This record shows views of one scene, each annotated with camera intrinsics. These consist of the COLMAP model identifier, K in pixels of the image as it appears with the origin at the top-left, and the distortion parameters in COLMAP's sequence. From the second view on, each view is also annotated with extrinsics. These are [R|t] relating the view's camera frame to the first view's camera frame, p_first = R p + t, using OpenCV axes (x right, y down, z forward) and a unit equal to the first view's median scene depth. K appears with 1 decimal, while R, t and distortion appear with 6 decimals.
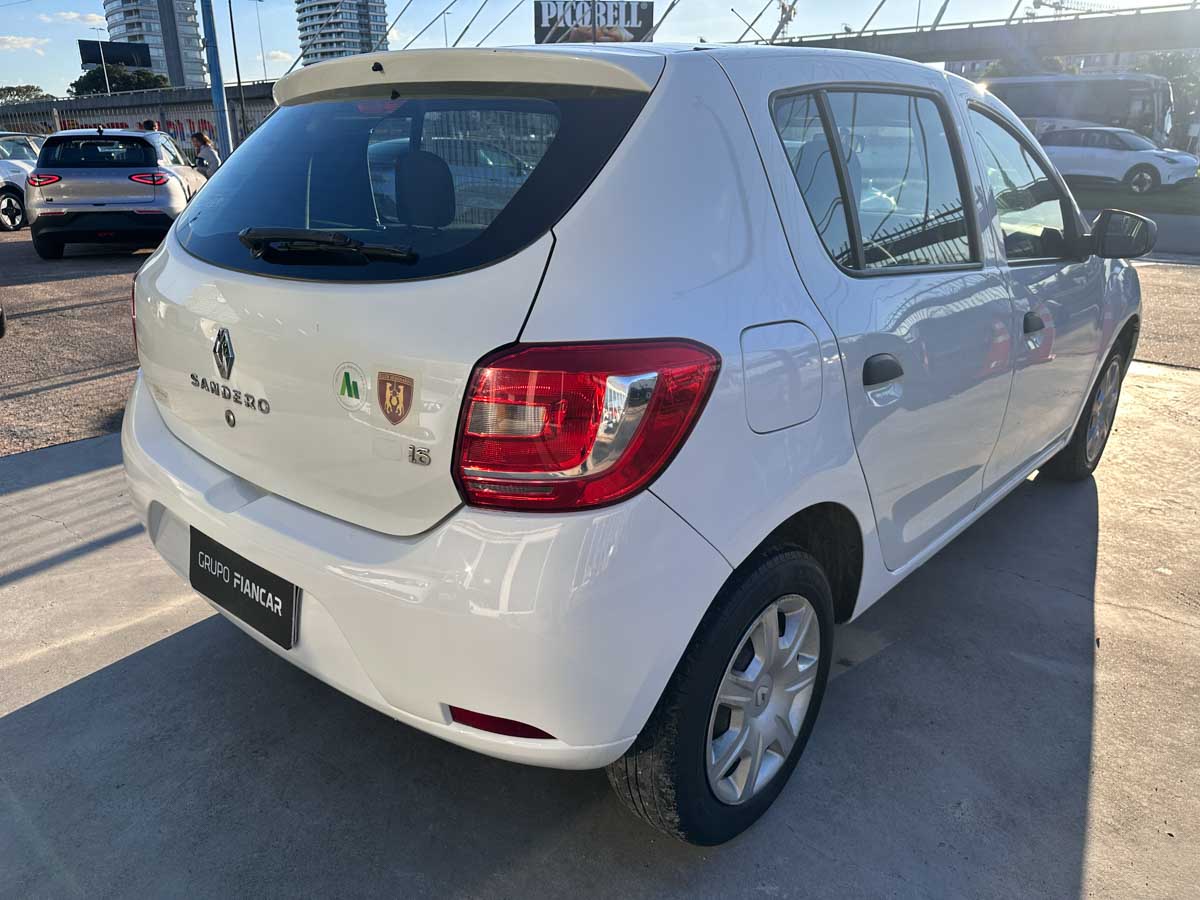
lens RADIAL K [[833.3, 0, 600.0], [0, 833.3, 450.0], [0, 0, 1]] dist [0.067243, -0.094243]
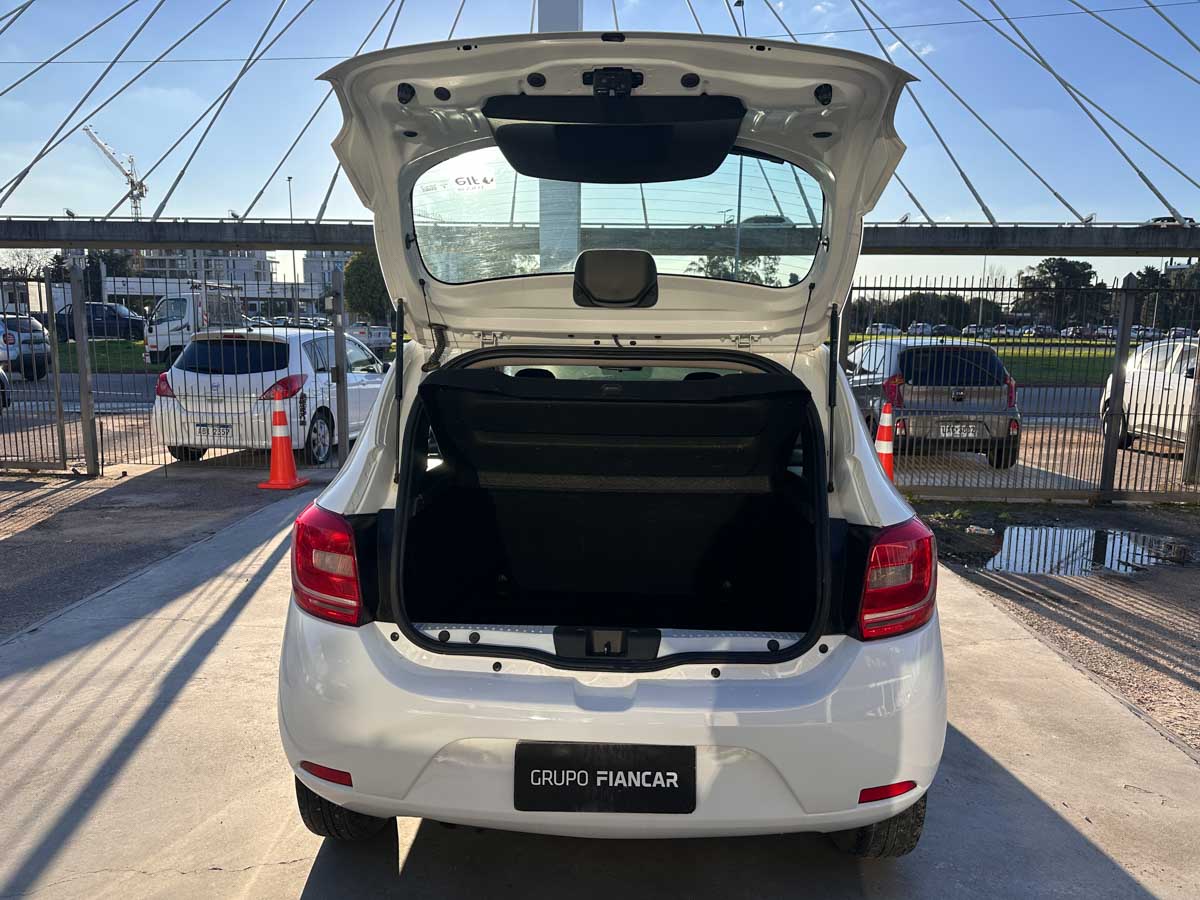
lens RADIAL K [[833.3, 0, 600.0], [0, 833.3, 450.0], [0, 0, 1]] dist [0.067243, -0.094243]
pose [[0.780337, -0.079876, 0.620237, -1.376233], [0.206102, 0.969246, -0.134479, -0.152471], [-0.590420, 0.232771, 0.772801, 0.032159]]
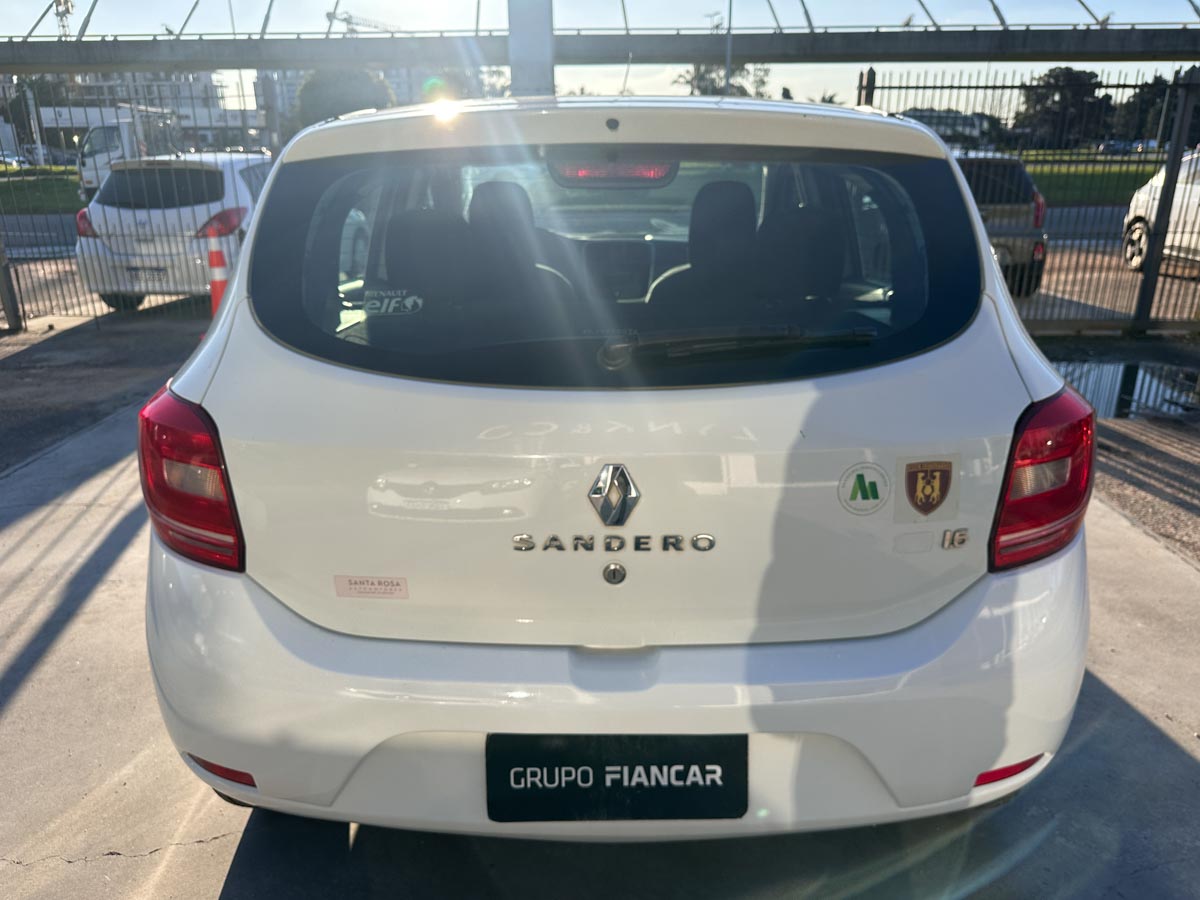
lens RADIAL K [[833.3, 0, 600.0], [0, 833.3, 450.0], [0, 0, 1]] dist [0.067243, -0.094243]
pose [[0.764555, -0.217632, 0.606706, -1.064558], [0.231122, 0.971245, 0.057143, -0.235535], [-0.601697, 0.096534, 0.792870, 0.446077]]
